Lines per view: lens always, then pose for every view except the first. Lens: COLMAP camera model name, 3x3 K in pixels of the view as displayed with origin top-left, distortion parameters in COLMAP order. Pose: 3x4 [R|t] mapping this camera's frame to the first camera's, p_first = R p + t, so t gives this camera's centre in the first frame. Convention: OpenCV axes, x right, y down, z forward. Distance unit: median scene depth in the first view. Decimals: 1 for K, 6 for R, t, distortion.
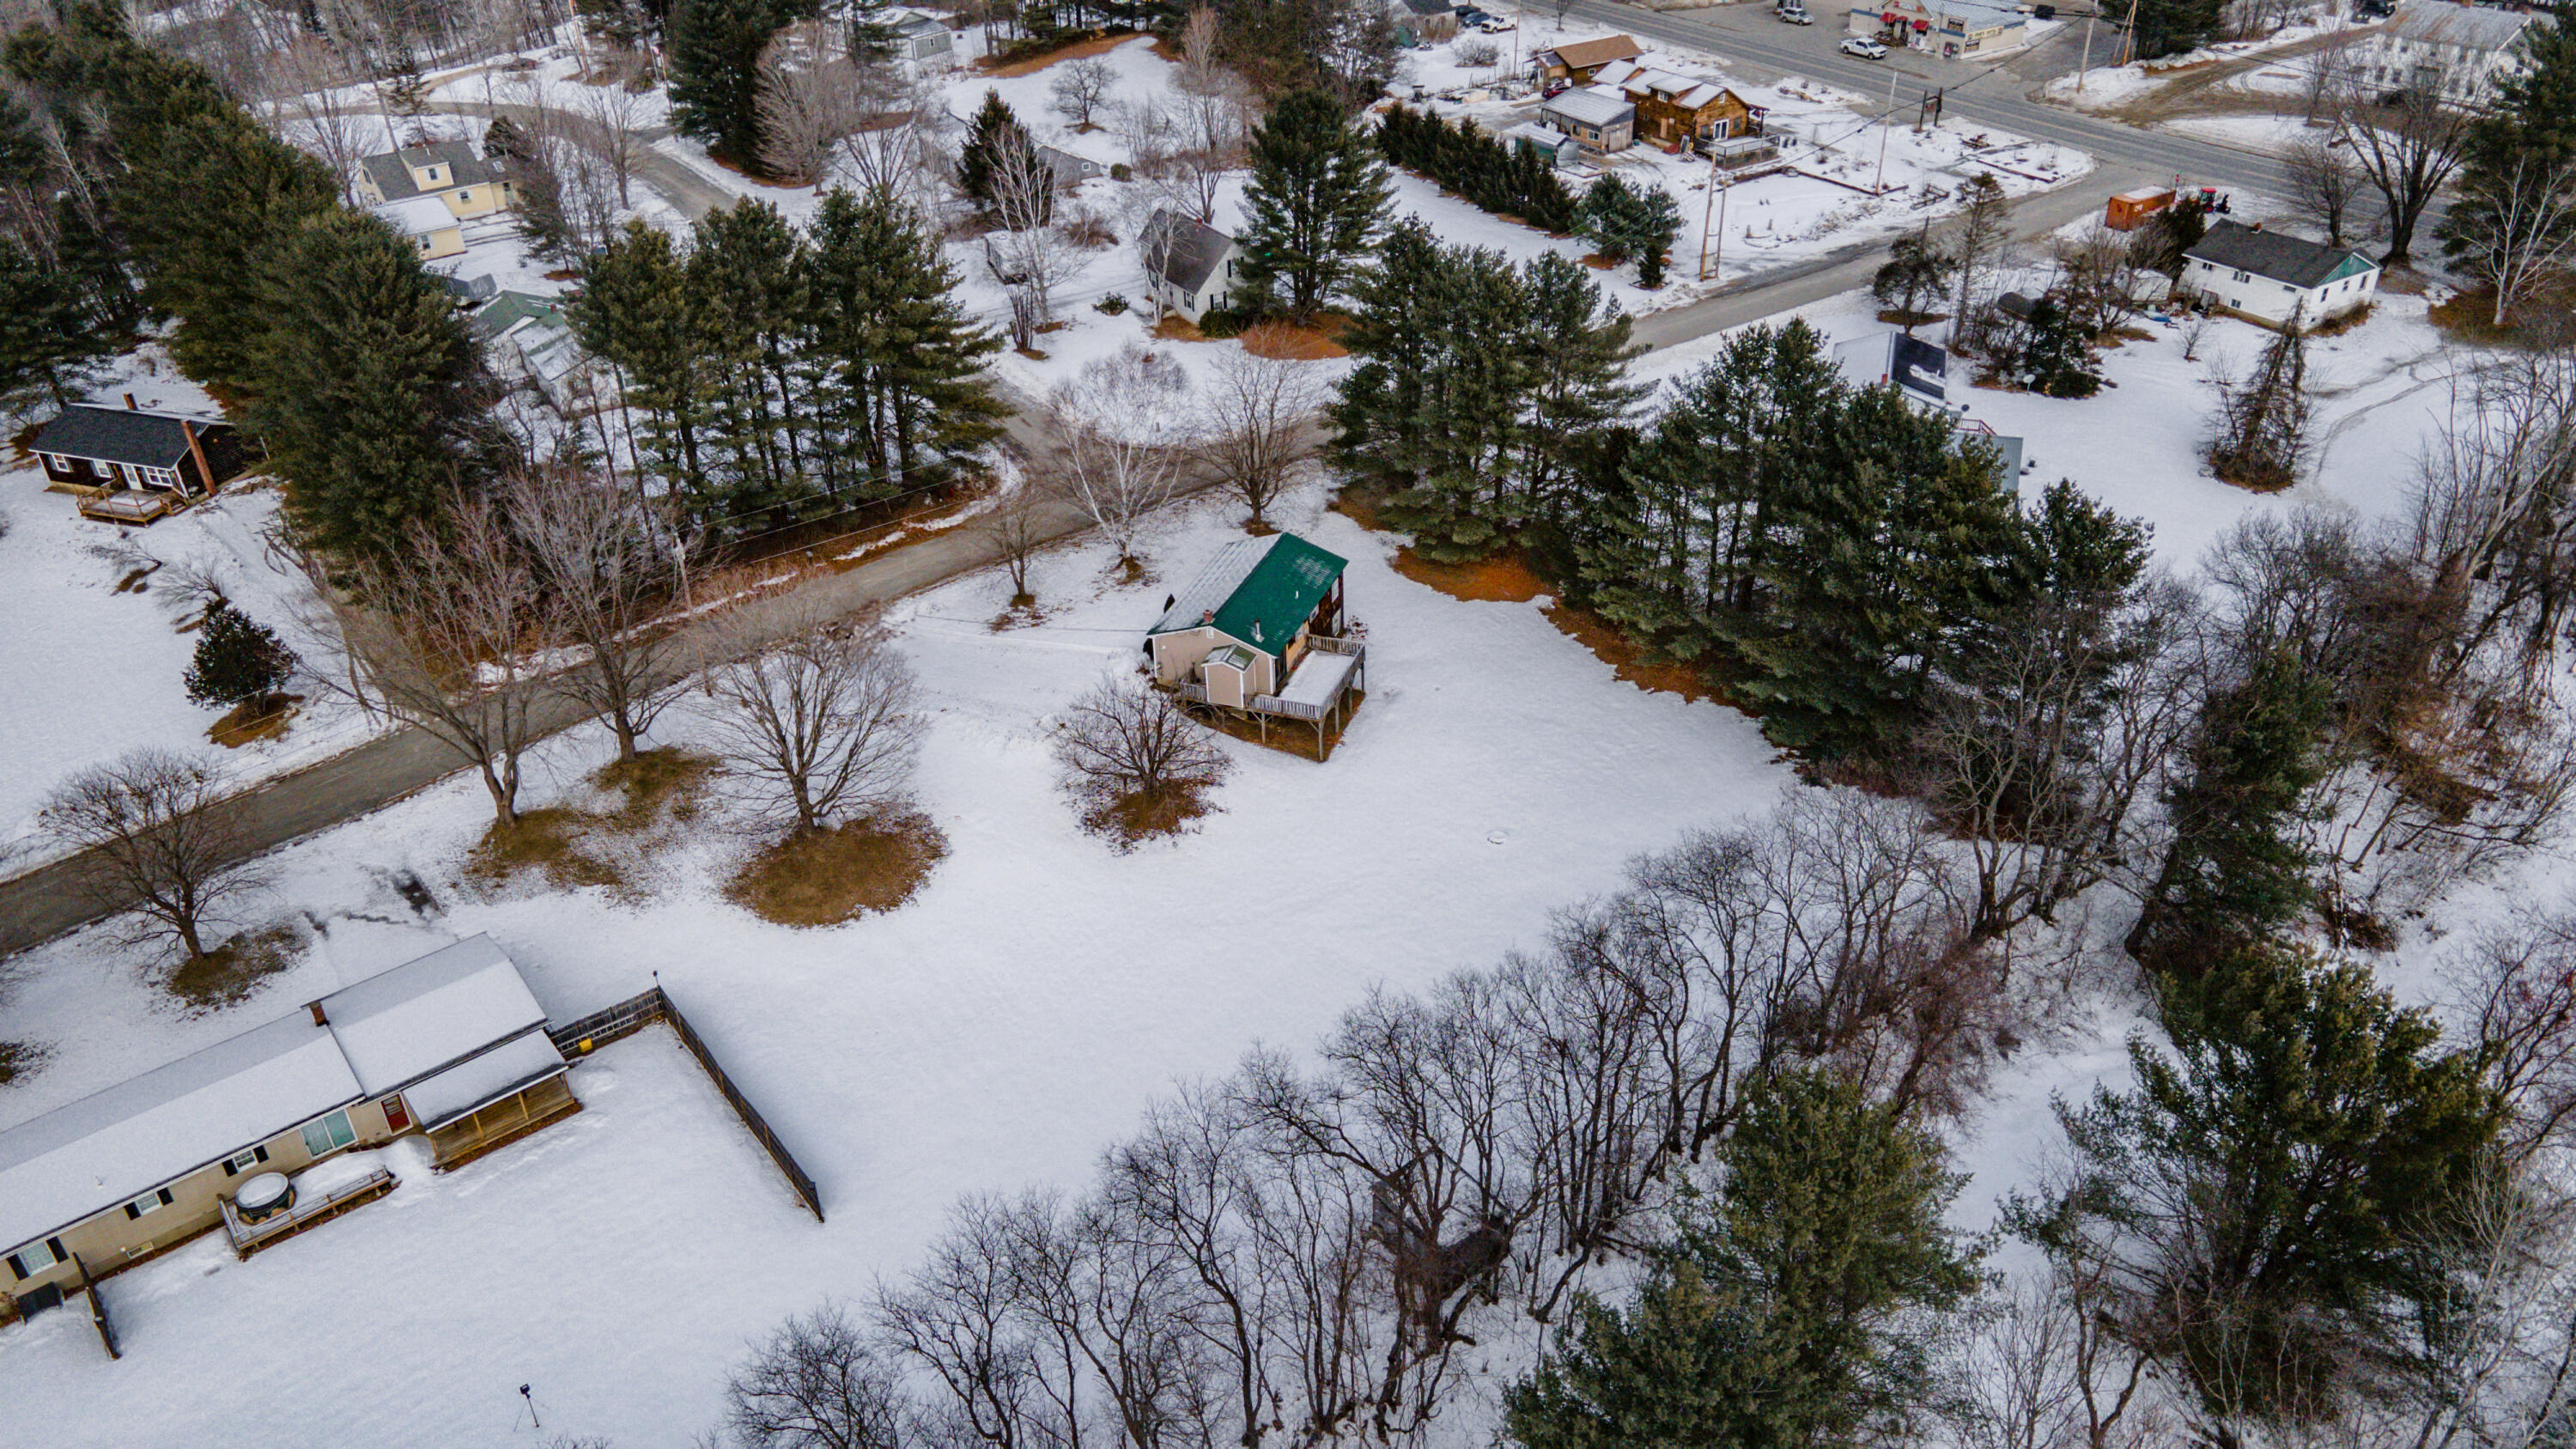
lens RADIAL K [[1899.6, 0, 1288.0], [0, 1899.6, 724.5], [0, 0, 1]] dist [0.026360, 0.023320]
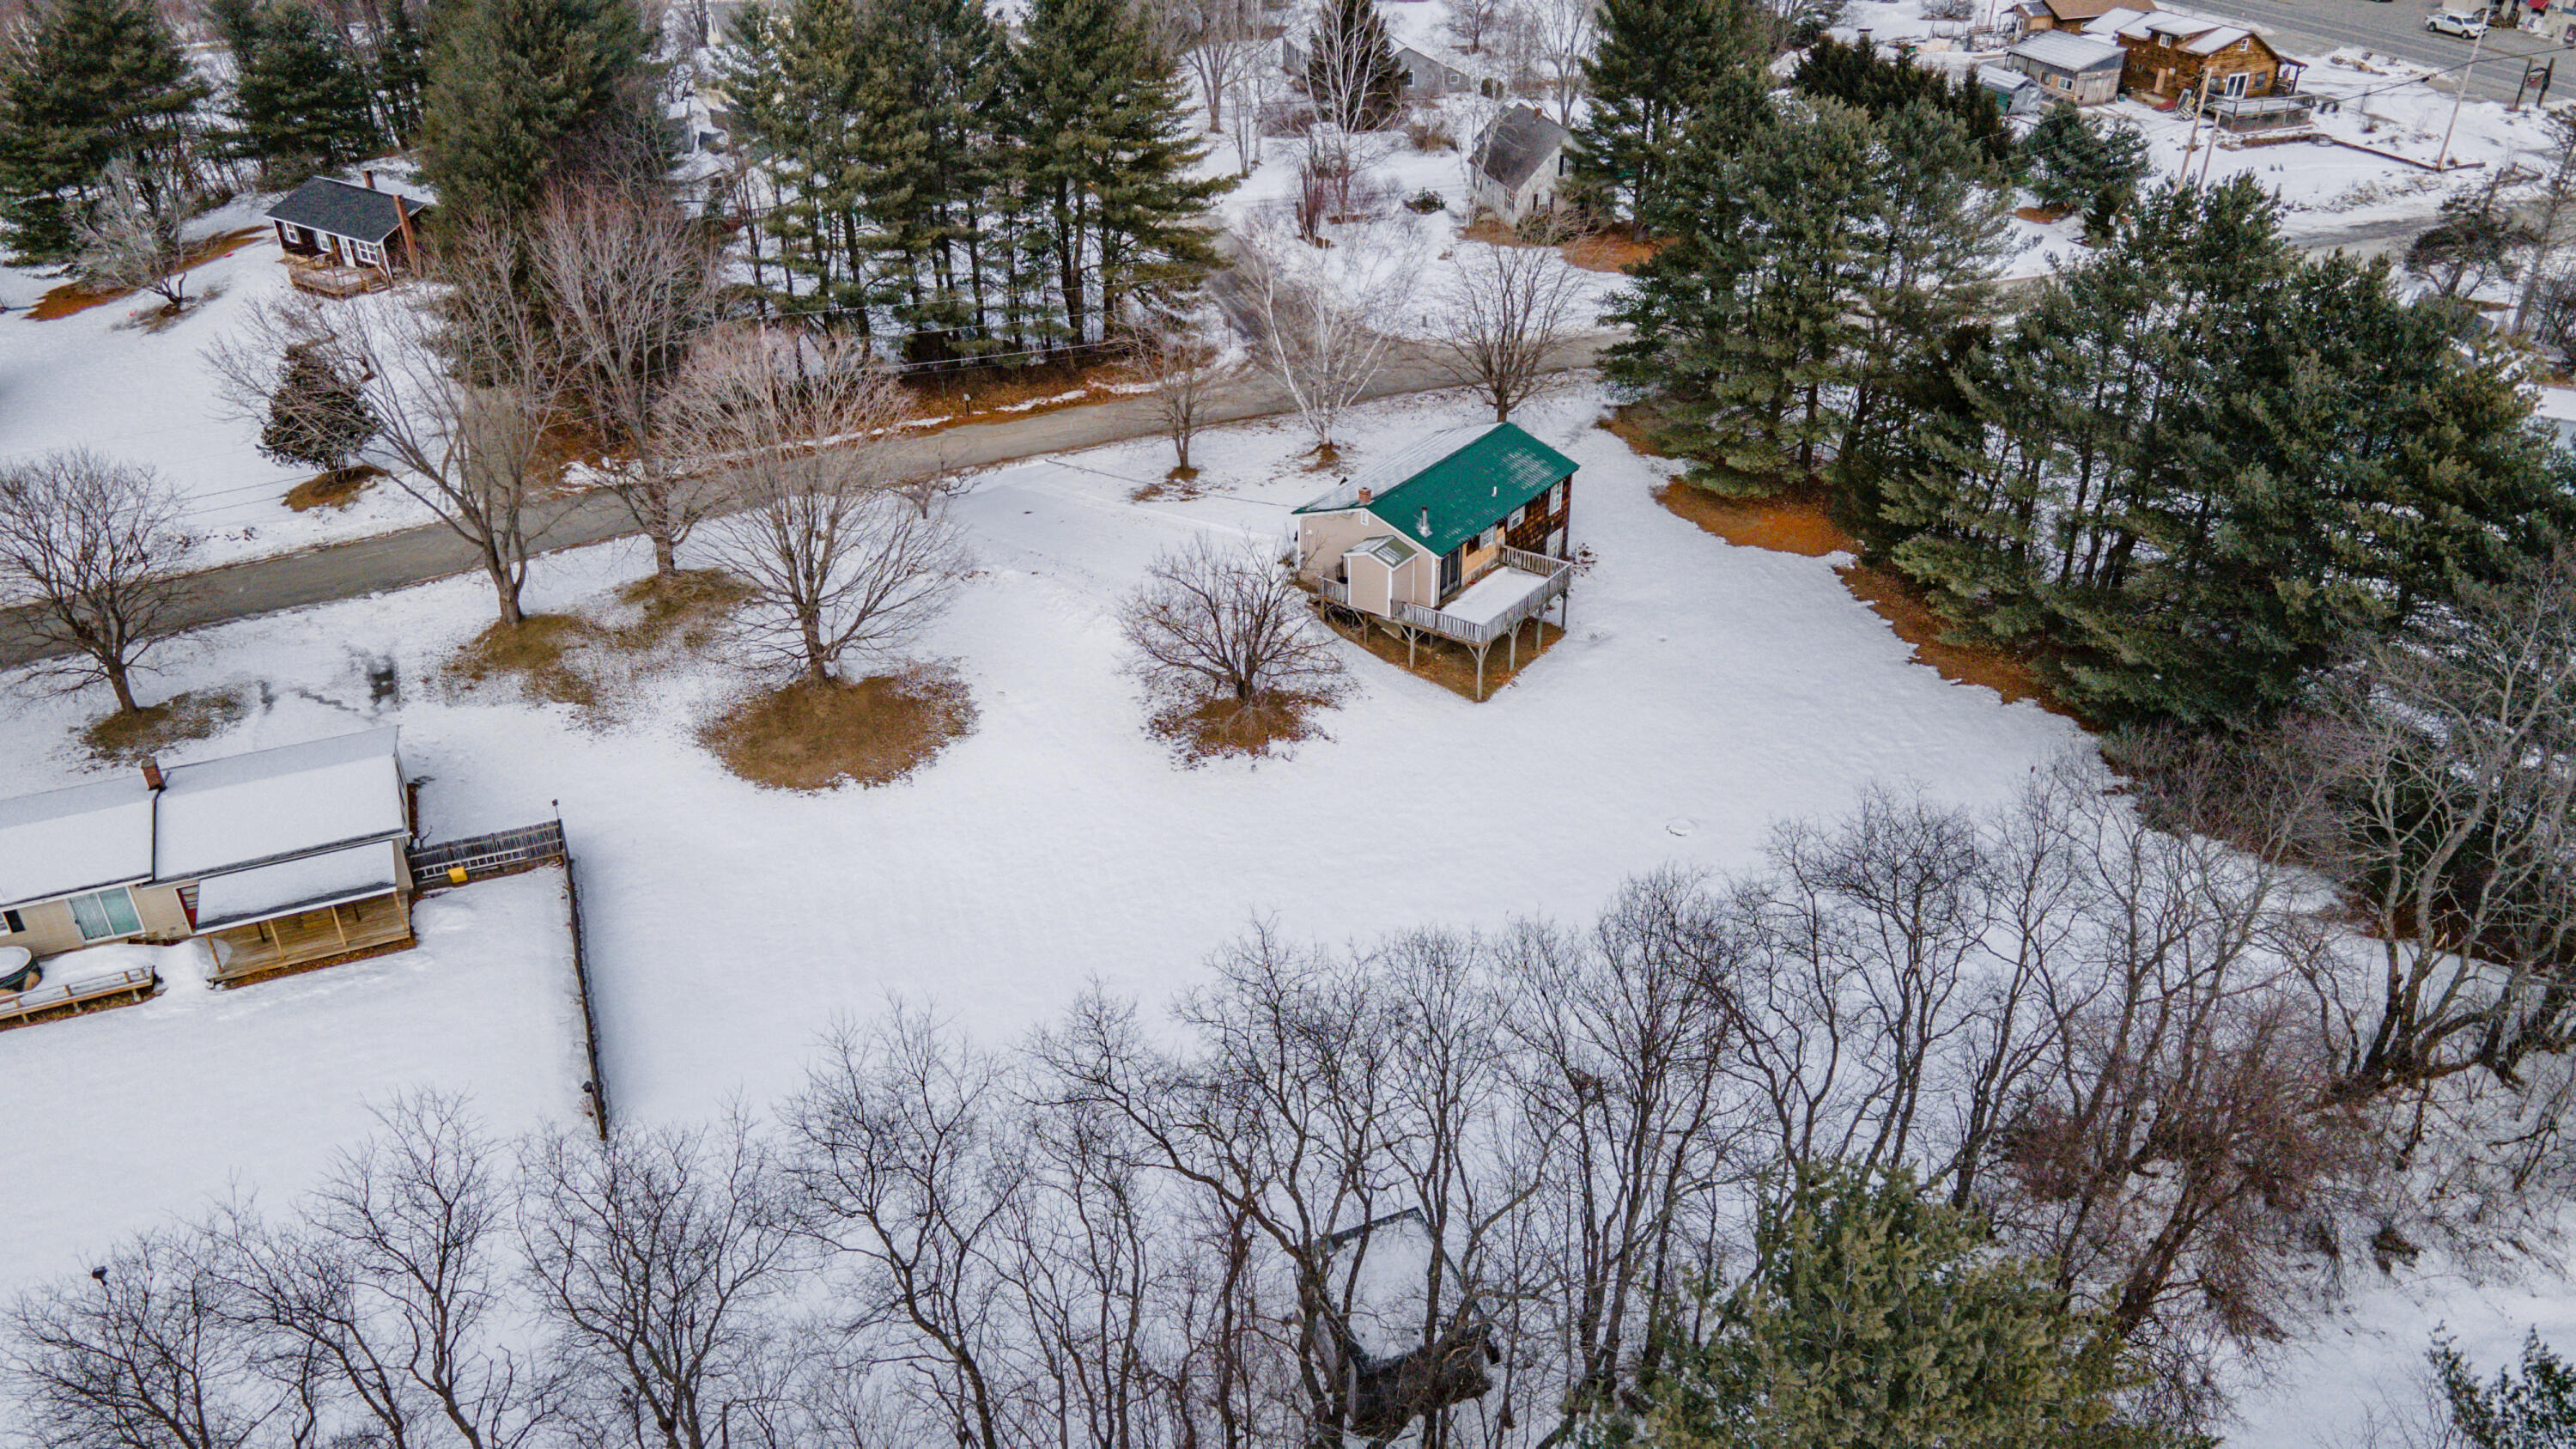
lens RADIAL K [[1899.6, 0, 1288.0], [0, 1899.6, 724.5], [0, 0, 1]] dist [0.026360, 0.023320]
pose [[0.962586, 0.150815, -0.225129, 0.116080], [-0.157908, 0.987358, -0.013730, 0.050920], [0.220212, 0.048766, 0.974232, 0.240926]]
